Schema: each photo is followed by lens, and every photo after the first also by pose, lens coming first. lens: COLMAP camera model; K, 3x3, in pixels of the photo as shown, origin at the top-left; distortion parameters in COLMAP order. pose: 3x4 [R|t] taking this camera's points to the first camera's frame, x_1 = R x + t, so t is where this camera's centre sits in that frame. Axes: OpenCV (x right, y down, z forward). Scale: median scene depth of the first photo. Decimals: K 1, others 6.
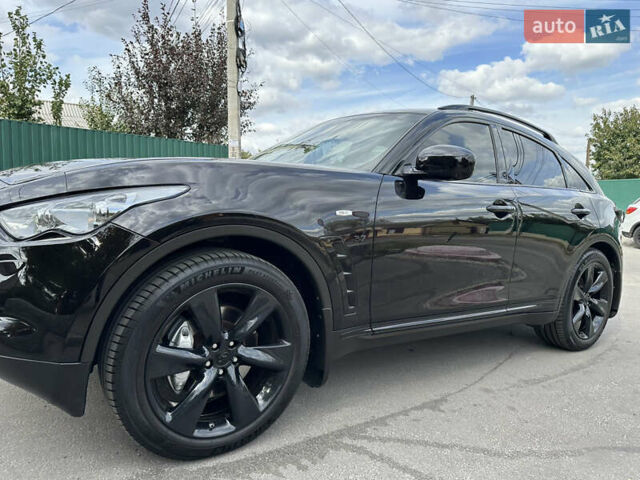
lens RADIAL K [[453.0, 0, 328.3], [0, 453.0, 239.6], [0, 0, 1]] dist [0.047918, -0.052036]
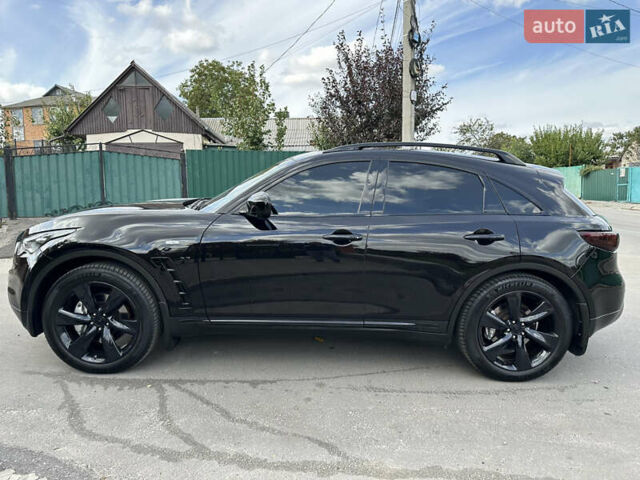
lens RADIAL K [[453.0, 0, 328.3], [0, 453.0, 239.6], [0, 0, 1]] dist [0.047918, -0.052036]
pose [[0.821268, 0.035406, -0.569444, 1.474434], [-0.022107, 0.999298, 0.030251, -0.137745], [0.570115, -0.012255, 0.821474, 0.016177]]
